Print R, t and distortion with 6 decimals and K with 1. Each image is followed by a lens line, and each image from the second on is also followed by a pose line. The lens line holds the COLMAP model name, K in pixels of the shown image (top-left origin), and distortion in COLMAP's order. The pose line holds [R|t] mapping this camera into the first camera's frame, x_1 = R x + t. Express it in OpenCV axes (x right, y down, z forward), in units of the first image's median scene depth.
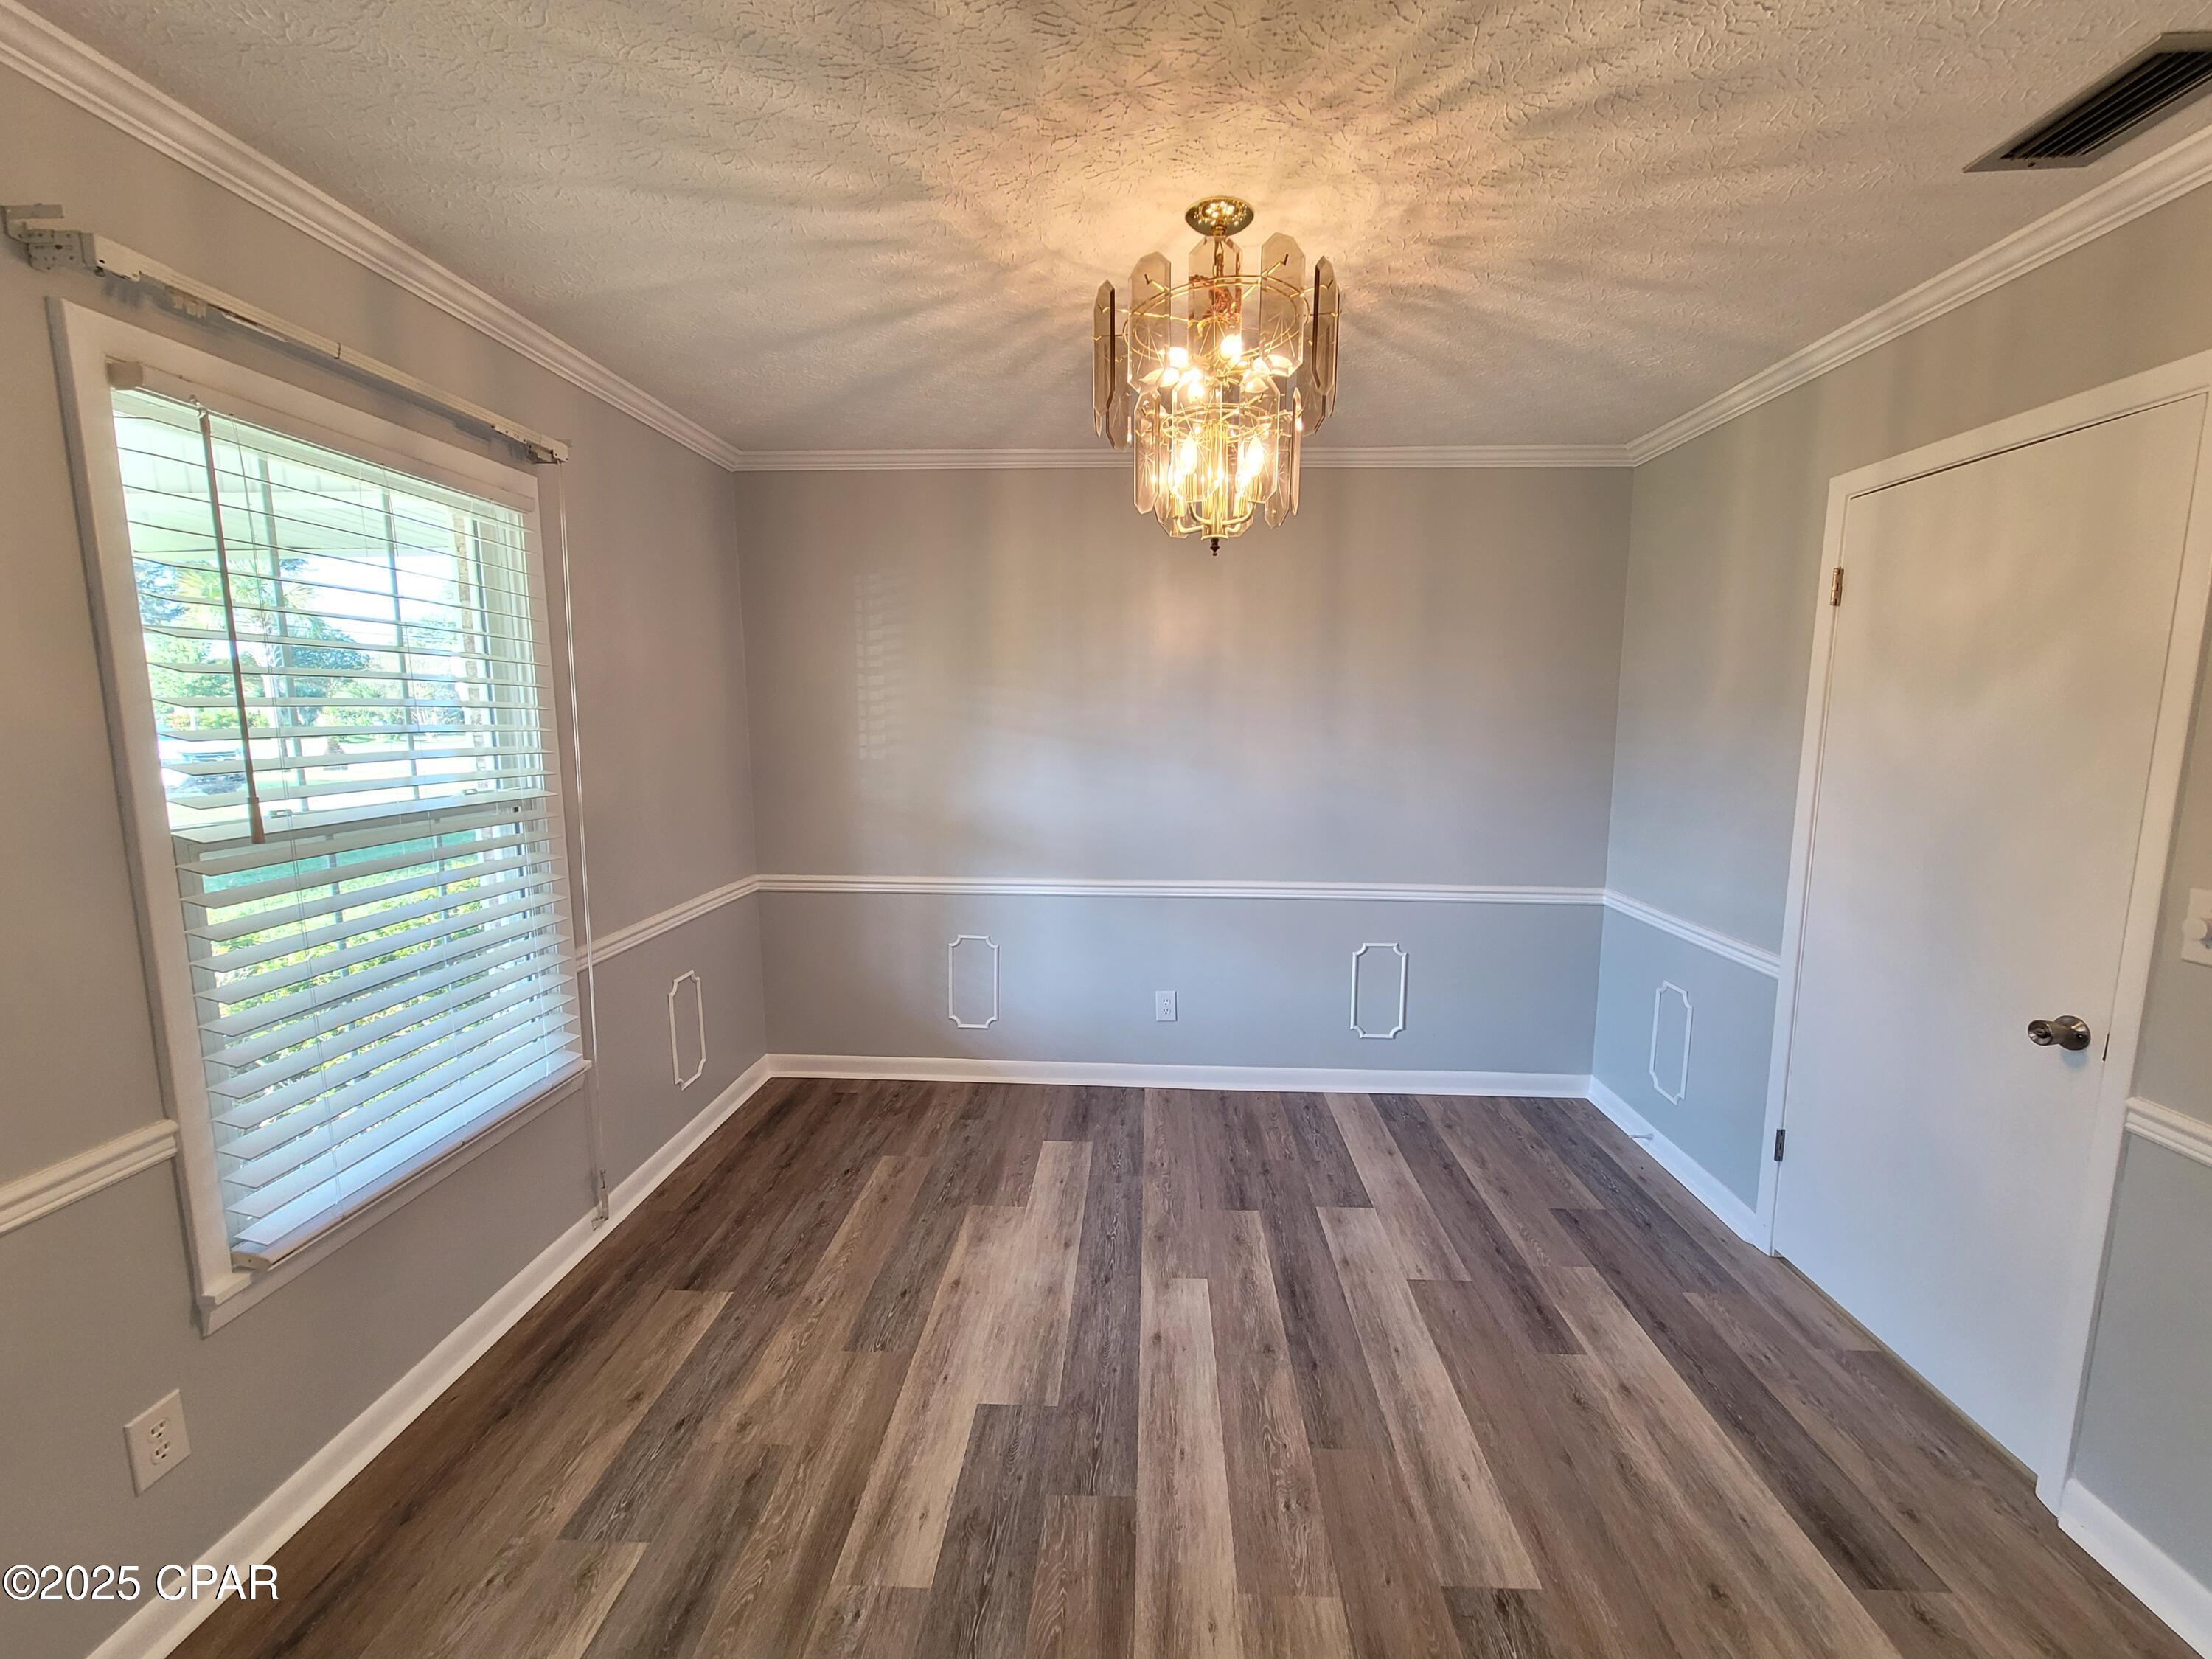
lens RADIAL K [[898.5, 0, 1117.2], [0, 898.5, 835.1], [0, 0, 1]] dist [-0.000203, 0.000697]
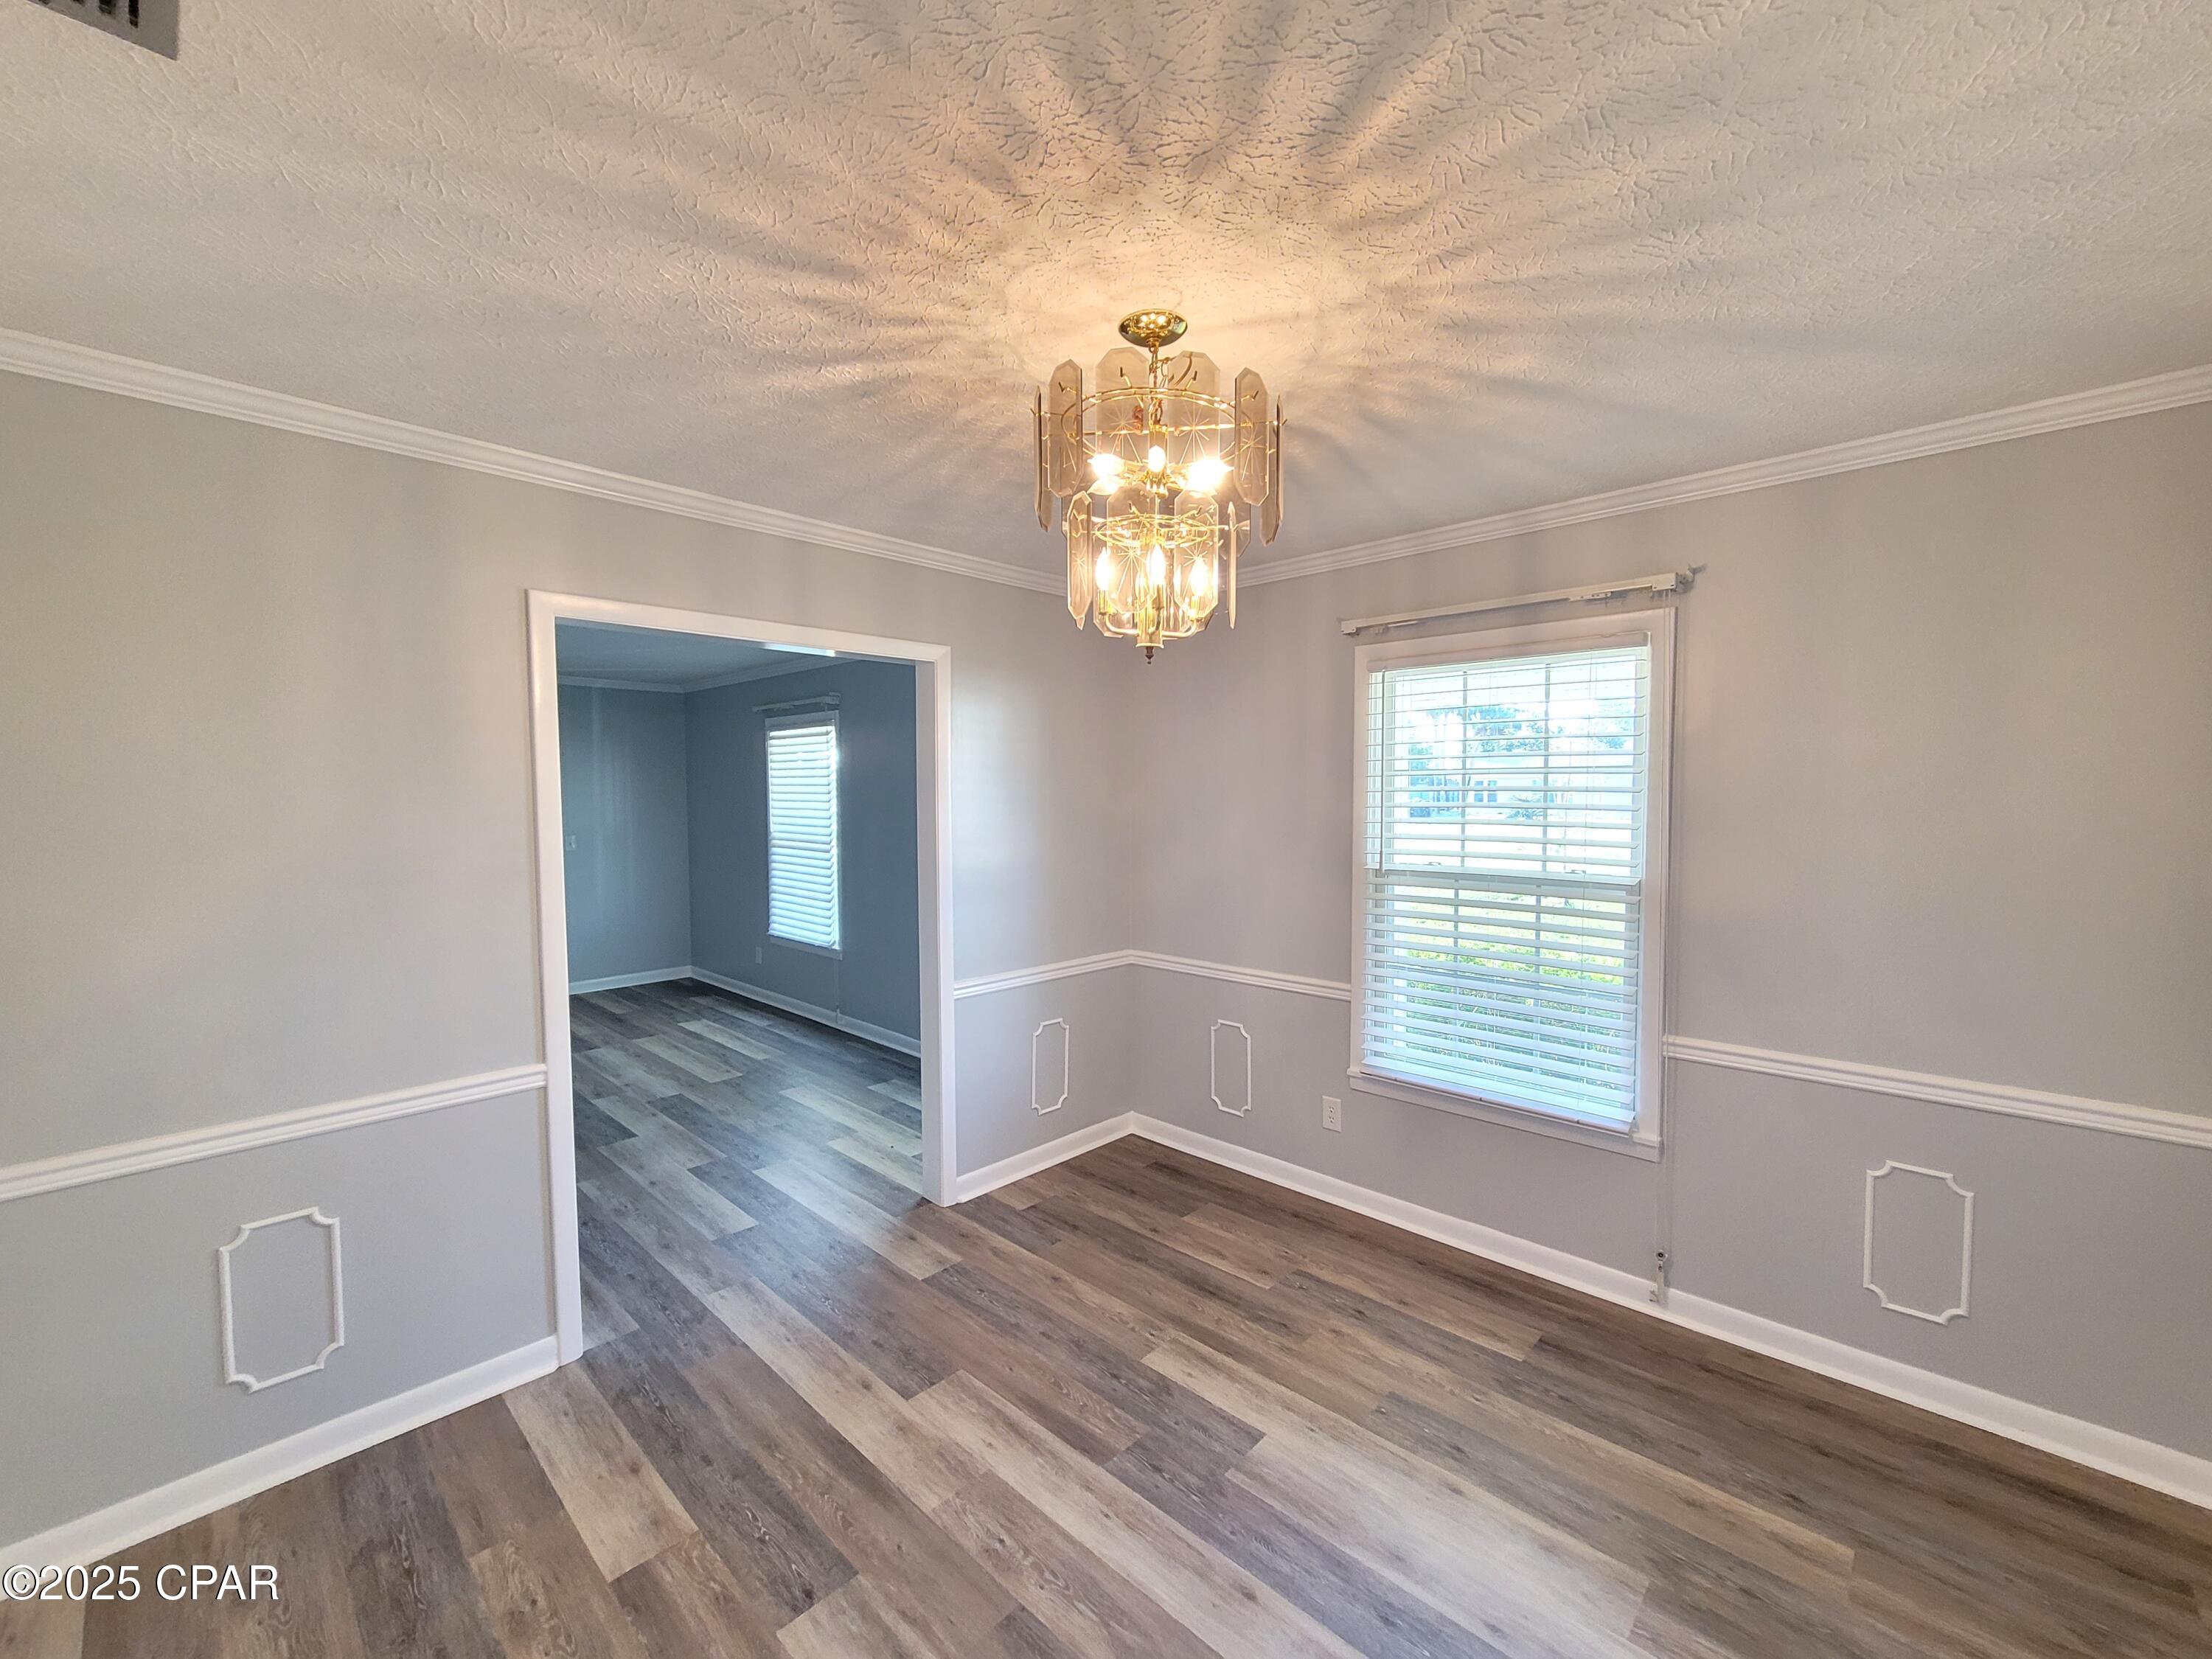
lens RADIAL K [[907.9, 0, 1121.4], [0, 907.9, 837.8], [0, 0, 1]] dist [0.003941, 0.000165]
pose [[-0.653861, 0.040039, -0.755554, 0.792877], [-0.102004, 0.984818, 0.140462, -0.235496], [0.749707, 0.168912, -0.639850, 1.480644]]
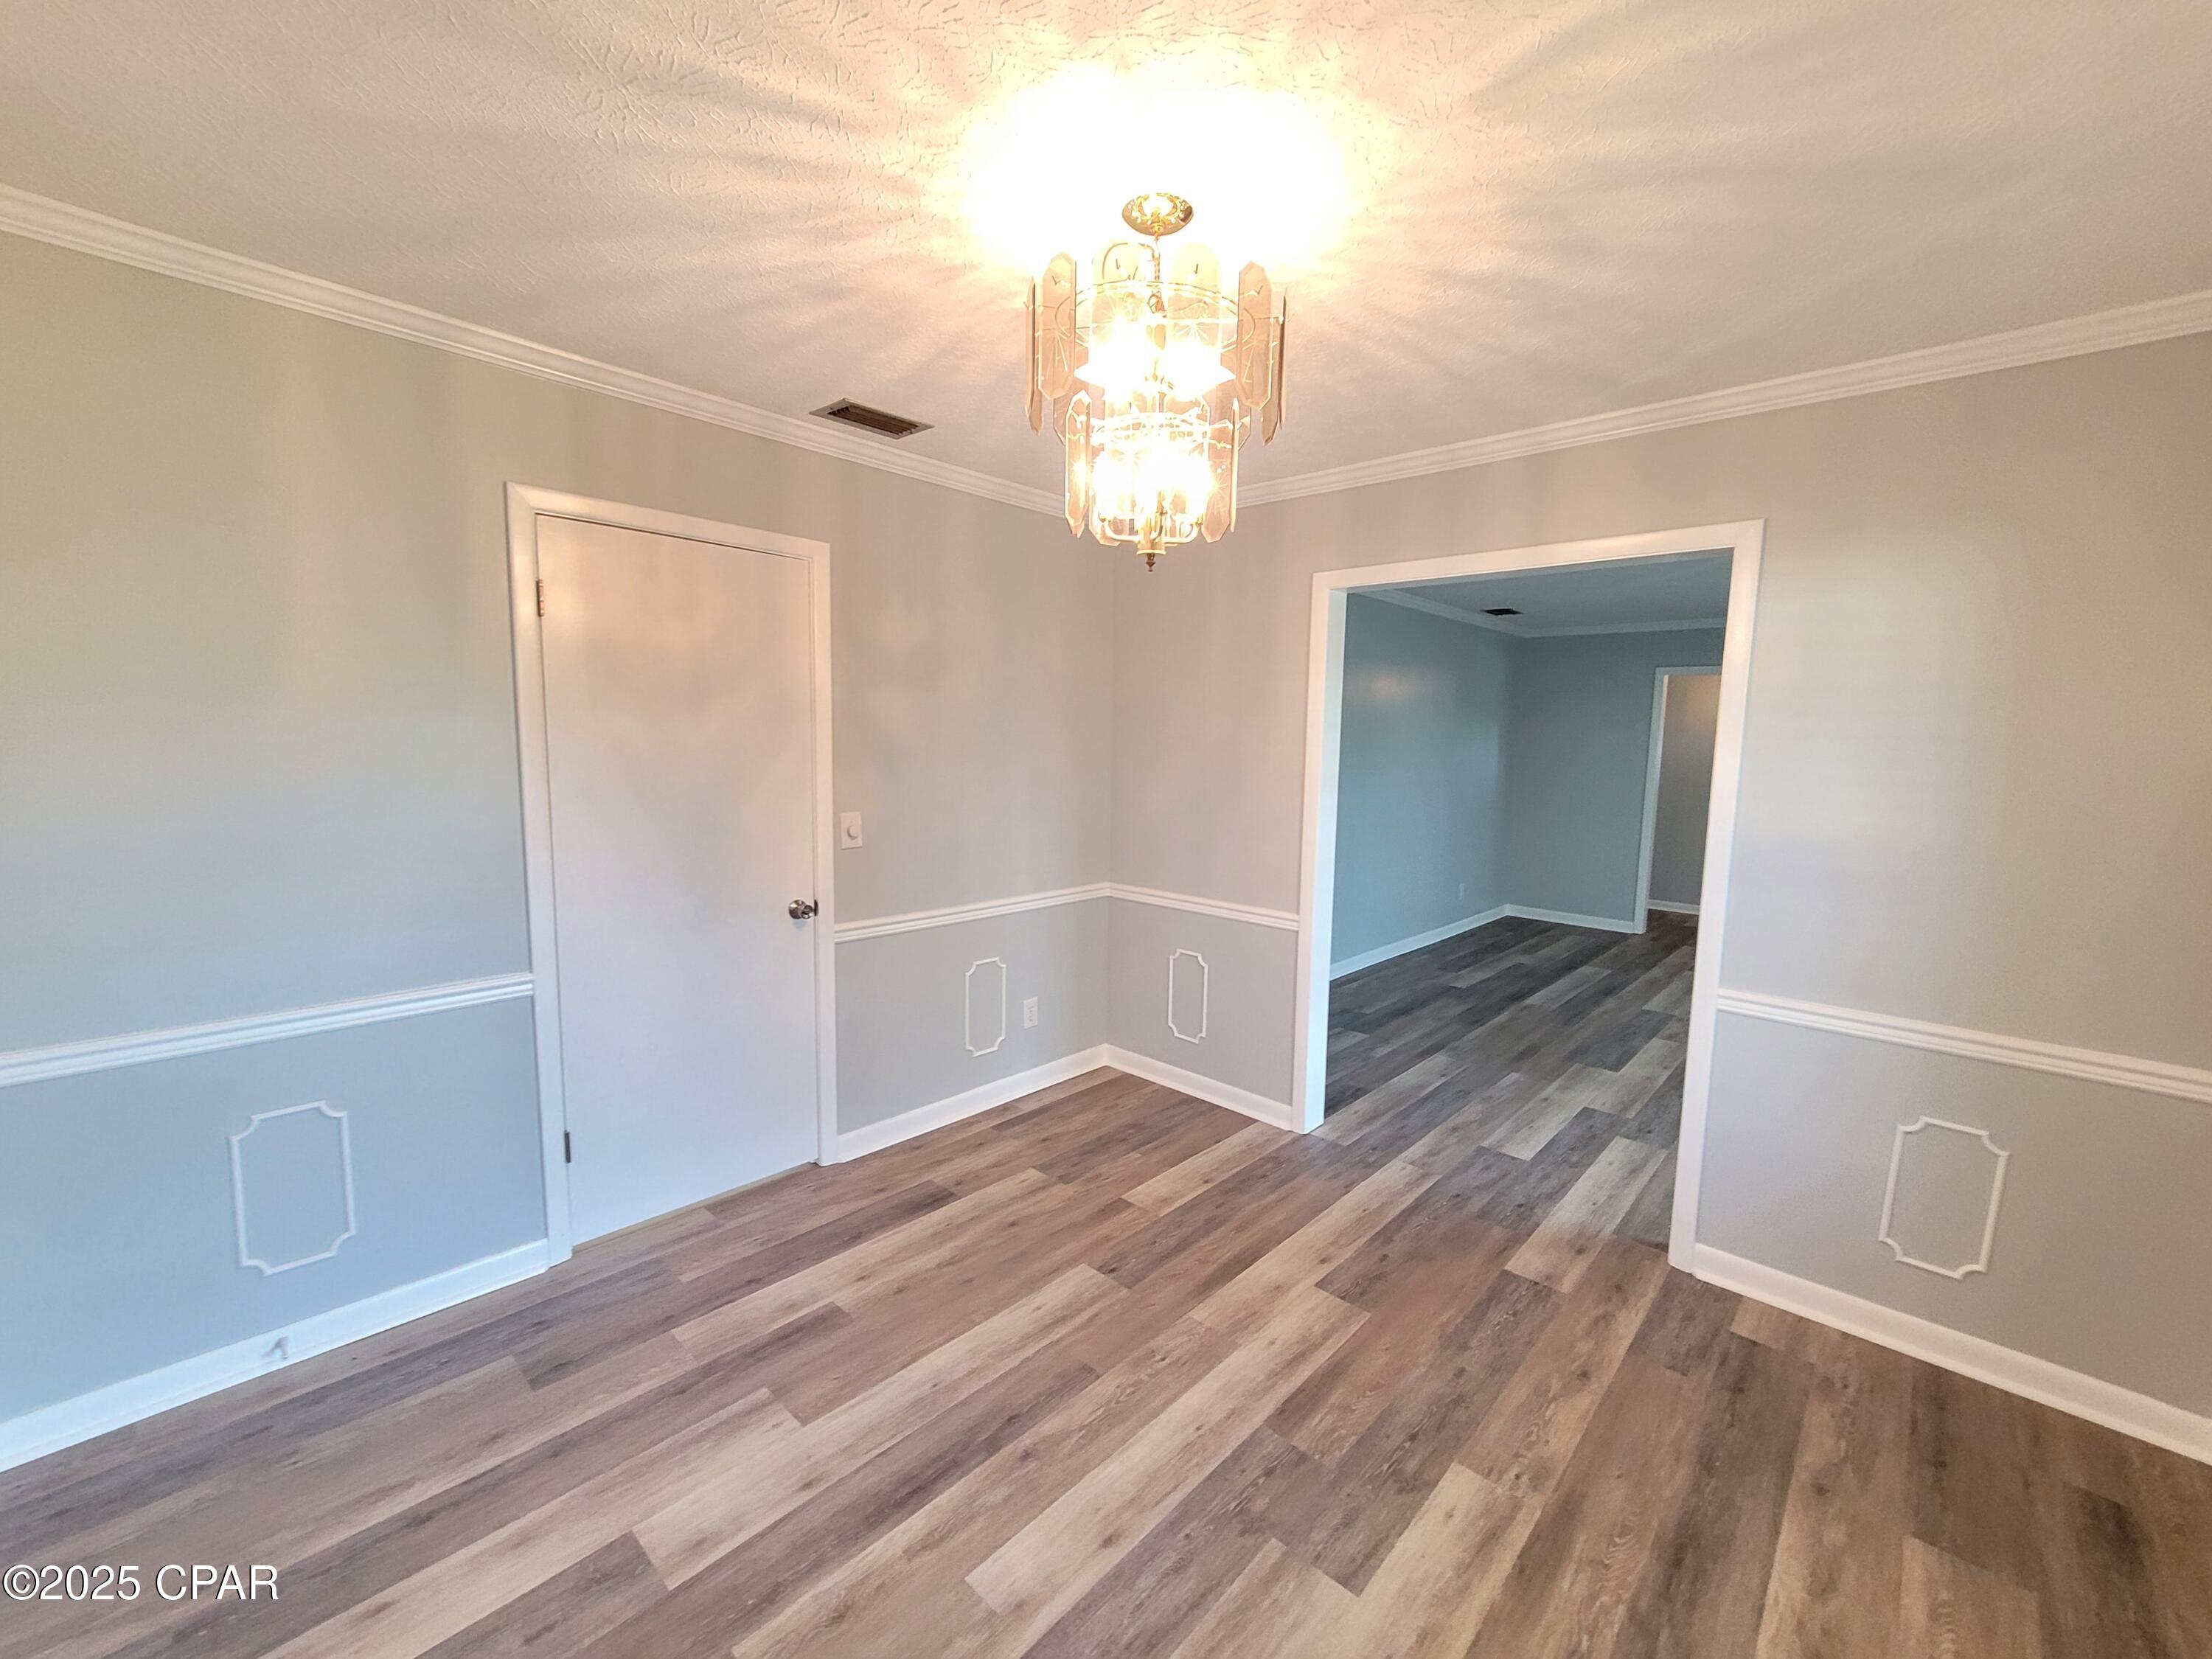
lens RADIAL K [[907.9, 0, 1121.4], [0, 907.9, 837.8], [0, 0, 1]] dist [0.003941, 0.000165]
pose [[-0.764480, -0.094582, 0.637672, -0.455983], [0.063773, 0.973230, 0.220809, -0.228131], [-0.641486, 0.209470, -0.737983, 1.620103]]
